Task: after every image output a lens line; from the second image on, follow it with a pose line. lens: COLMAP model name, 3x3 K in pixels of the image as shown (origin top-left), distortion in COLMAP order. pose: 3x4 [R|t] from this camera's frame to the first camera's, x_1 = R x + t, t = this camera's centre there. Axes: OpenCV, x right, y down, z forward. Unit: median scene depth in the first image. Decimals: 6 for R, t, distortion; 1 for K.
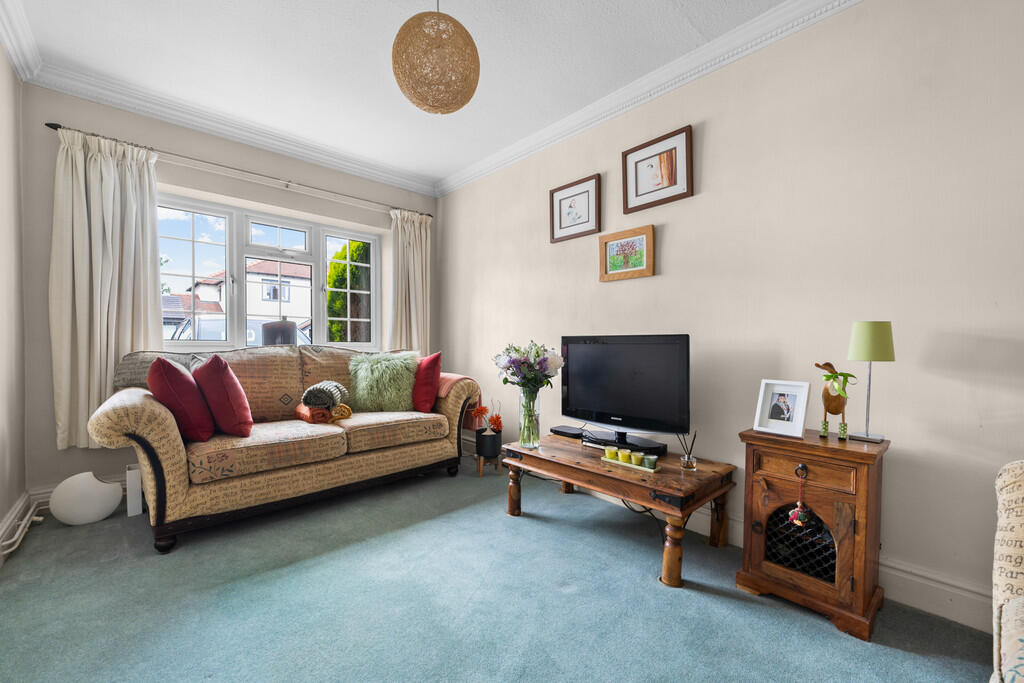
lens RADIAL K [[405.7, 0, 512.0], [0, 405.7, 341.5], [0, 0, 1]] dist [-0.000018, -0.000008]
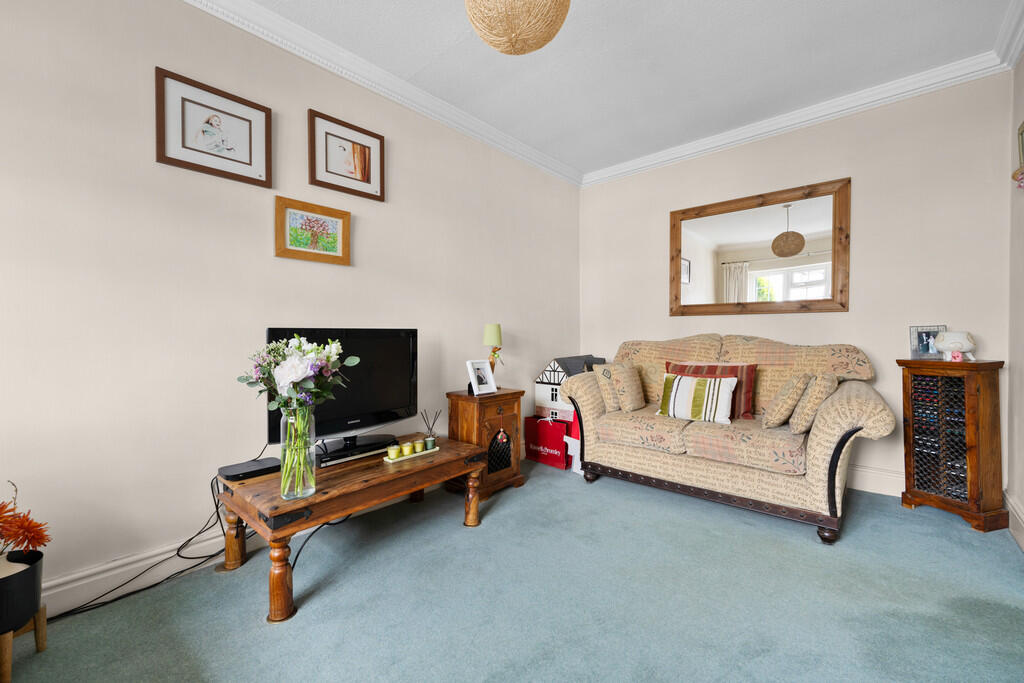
lens RADIAL K [[414.0, 0, 512.5], [0, 414.0, 331.6], [0, 0, 1]] dist [-0.000260, -0.000072]
pose [[-0.097609, 0.002995, 0.995220, -0.667929], [0.001909, 0.999994, -0.002823, -0.005149], [-0.995223, 0.001624, -0.097614, 0.727342]]
